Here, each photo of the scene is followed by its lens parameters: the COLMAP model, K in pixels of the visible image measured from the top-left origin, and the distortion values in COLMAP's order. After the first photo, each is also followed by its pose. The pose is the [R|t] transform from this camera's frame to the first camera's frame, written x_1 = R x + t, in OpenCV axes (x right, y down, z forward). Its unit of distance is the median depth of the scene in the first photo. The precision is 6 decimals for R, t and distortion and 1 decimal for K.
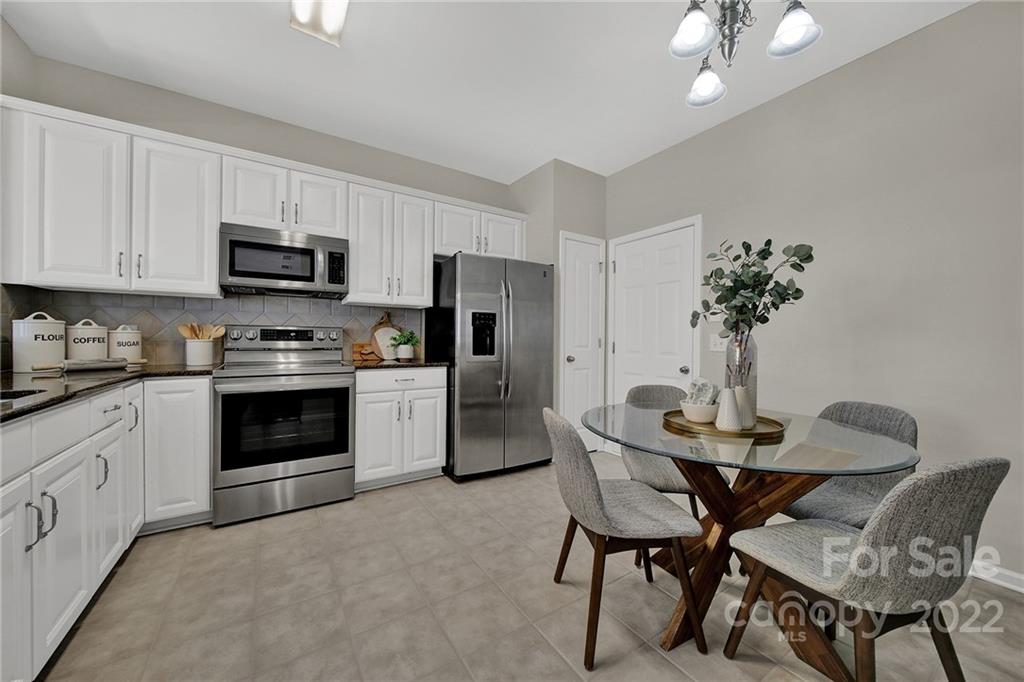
lens RADIAL K [[369.4, 0, 513.4], [0, 369.4, 339.2], [0, 0, 1]] dist [-0.000911, -0.000130]
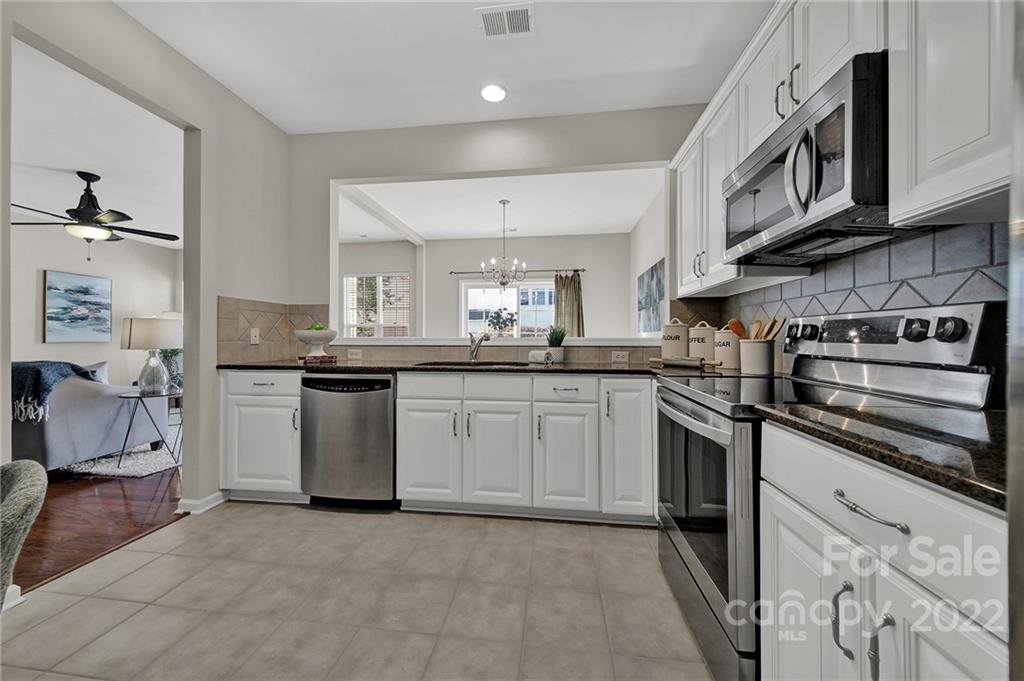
lens RADIAL K [[362.4, 0, 512.0], [0, 362.4, 340.5], [0, 0, 1]] dist [0.000368, 0.000015]
pose [[-0.643620, -0.005850, -0.765323, 0.033541], [-0.012520, 0.999917, 0.002885, 0.006535], [0.765243, 0.011439, -0.643640, 1.125639]]
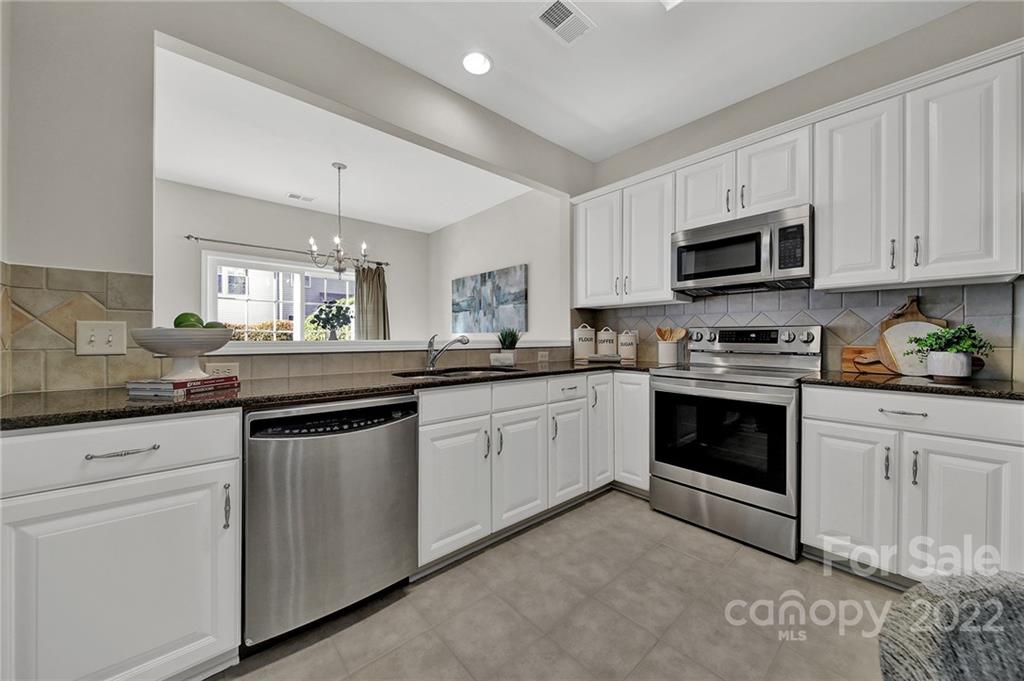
lens RADIAL K [[369.4, 0, 513.4], [0, 369.4, 338.7], [0, 0, 1]] dist [-0.000911, -0.000130]
pose [[0.150449, -0.006120, -0.988599, 0.209865], [-0.004528, 0.999966, -0.006879, 0.003611], [0.988607, 0.005512, 0.150416, 0.370391]]
